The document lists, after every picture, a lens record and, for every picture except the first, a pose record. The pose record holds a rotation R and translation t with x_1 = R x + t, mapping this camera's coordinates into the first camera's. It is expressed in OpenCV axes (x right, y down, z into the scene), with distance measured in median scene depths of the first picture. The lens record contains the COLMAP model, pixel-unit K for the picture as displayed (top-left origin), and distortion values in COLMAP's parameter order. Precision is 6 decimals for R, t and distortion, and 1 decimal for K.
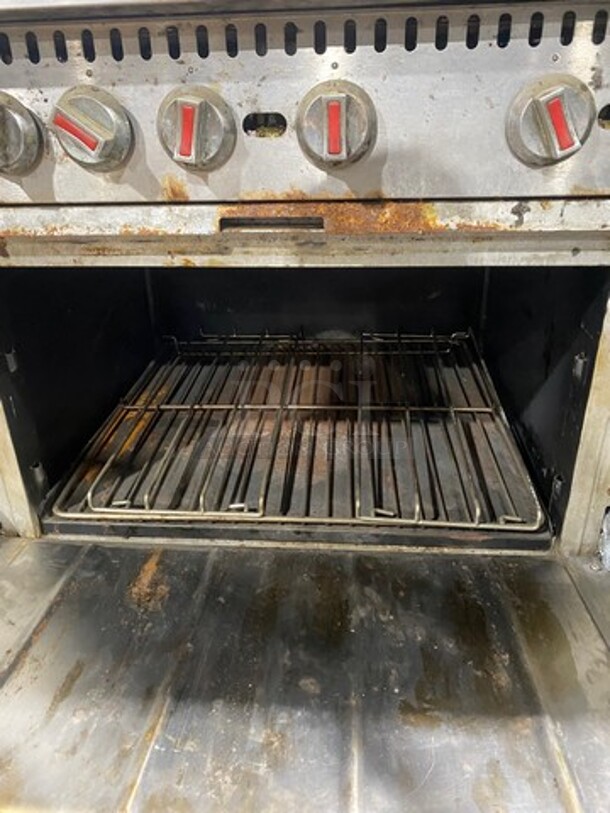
lens RADIAL K [[617.2, 0, 289.5], [0, 617.2, 414.1], [0, 0, 1]] dist [0.009261, -0.007753]
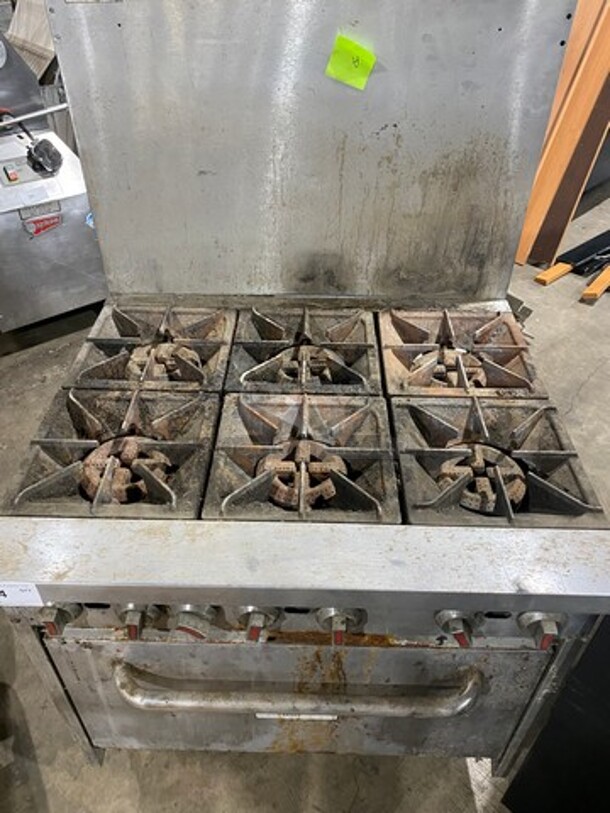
lens RADIAL K [[617.2, 0, 303.8], [0, 617.2, 406.2], [0, 0, 1]] dist [0.009261, -0.007753]
pose [[0.997260, -0.013366, 0.072756, -0.133347], [-0.003949, 0.972518, 0.232793, -1.375854], [-0.073868, -0.232442, 0.969801, -0.524641]]
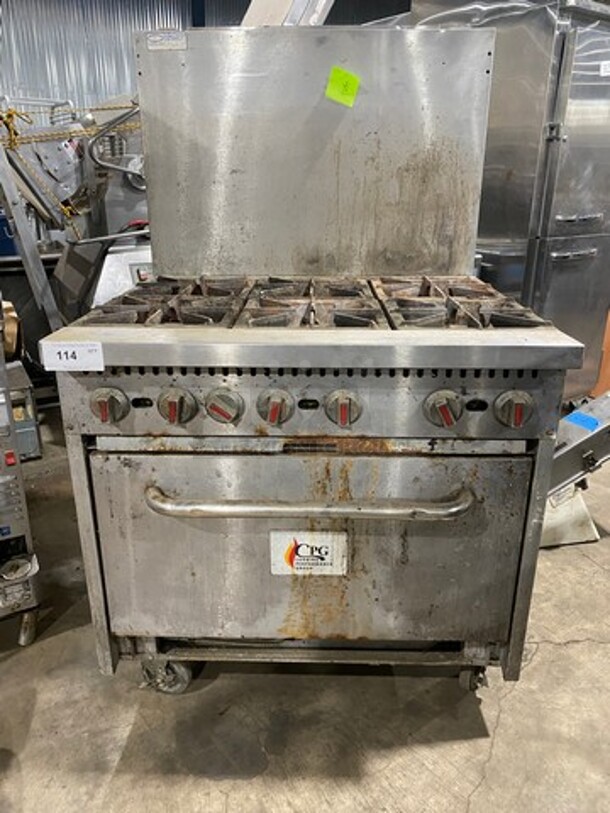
lens RADIAL K [[617.2, 0, 302.7], [0, 617.2, 408.6], [0, 0, 1]] dist [0.009261, -0.007753]
pose [[0.997579, 0.003607, 0.069456, -0.197568], [0.003581, 0.994666, -0.103090, -0.235560], [-0.069457, 0.103089, 0.992244, -1.007714]]
